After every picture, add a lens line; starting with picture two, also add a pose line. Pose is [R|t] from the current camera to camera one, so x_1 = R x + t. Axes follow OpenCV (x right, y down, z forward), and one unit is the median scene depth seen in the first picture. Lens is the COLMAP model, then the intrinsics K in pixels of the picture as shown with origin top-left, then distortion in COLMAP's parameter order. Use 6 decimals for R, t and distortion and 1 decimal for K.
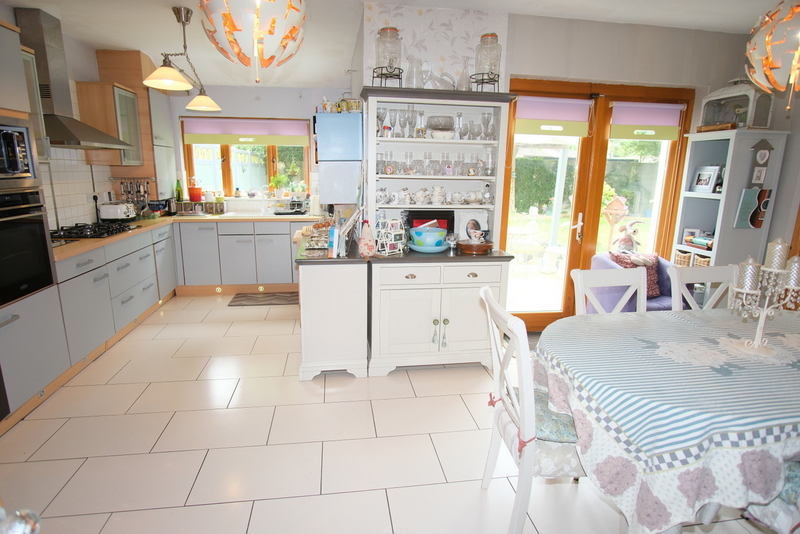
lens RADIAL K [[429.2, 0, 395.1], [0, 429.2, 267.5], [0, 0, 1]] dist [-0.039480, 0.010935]
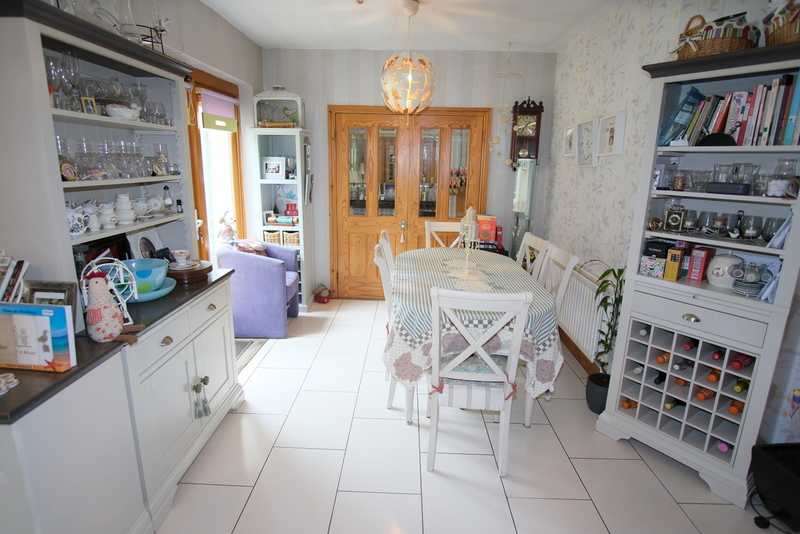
lens RADIAL K [[429.2, 0, 395.1], [0, 429.2, 267.5], [0, 0, 1]] dist [-0.039480, 0.010935]
pose [[0.173274, -0.248745, 0.952944, -0.310259], [0.201951, 0.955994, 0.212820, -0.096587], [-0.963946, 0.155571, 0.215883, 0.342861]]
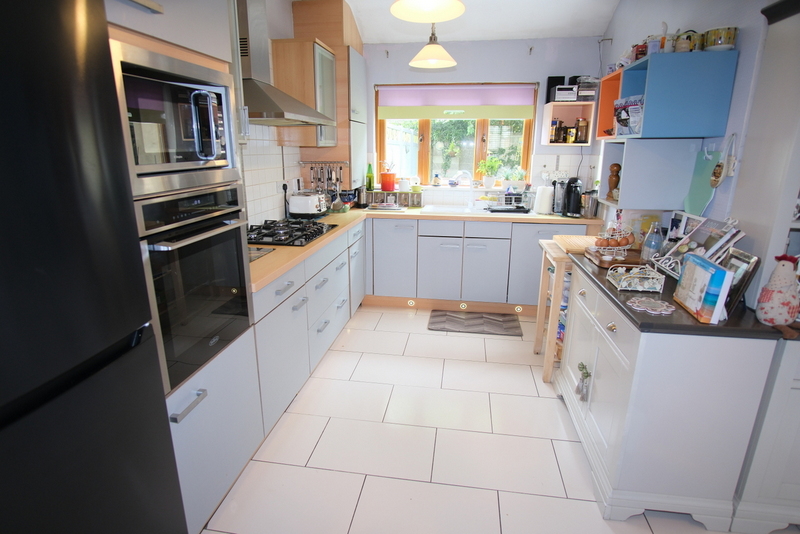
lens RADIAL K [[429.2, 0, 395.1], [0, 429.2, 267.5], [0, 0, 1]] dist [-0.039480, 0.010935]
pose [[0.953729, 0.072081, -0.291899, -0.232888], [-0.058928, 0.996821, 0.053614, -0.060969], [0.294836, -0.033932, 0.954945, 0.245540]]
